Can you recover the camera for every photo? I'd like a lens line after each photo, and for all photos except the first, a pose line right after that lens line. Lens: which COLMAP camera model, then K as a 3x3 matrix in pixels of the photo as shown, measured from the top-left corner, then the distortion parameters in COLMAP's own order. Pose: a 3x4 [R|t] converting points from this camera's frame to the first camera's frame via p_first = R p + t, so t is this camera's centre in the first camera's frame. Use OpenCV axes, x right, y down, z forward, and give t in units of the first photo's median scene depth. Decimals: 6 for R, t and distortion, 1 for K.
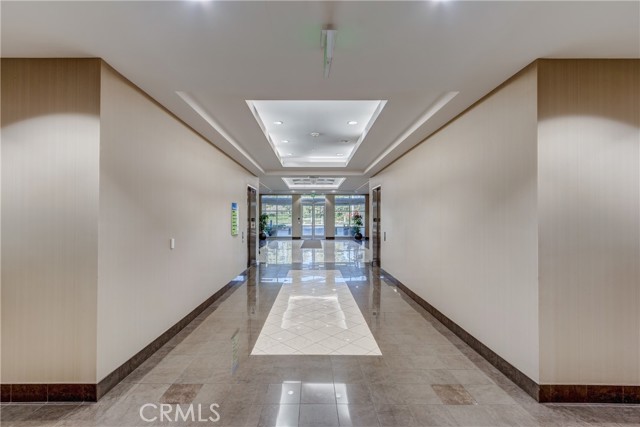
lens RADIAL K [[292.5, 0, 318.8], [0, 292.5, 215.6], [0, 0, 1]] dist [0.004750, 0.000422]
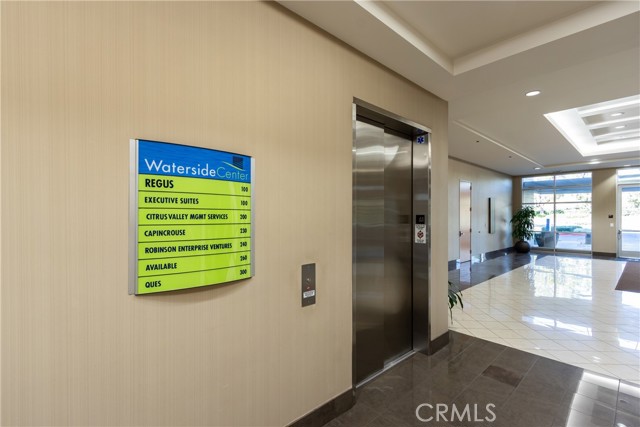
lens RADIAL K [[292.5, 0, 321.0], [0, 292.5, 216.3], [0, 0, 1]] dist [0.004750, 0.000422]
pose [[0.659797, -0.006933, -0.751412, -0.017174], [0.012365, 0.999922, 0.001631, 0.003386], [0.751342, -0.010368, 0.659831, 0.292526]]
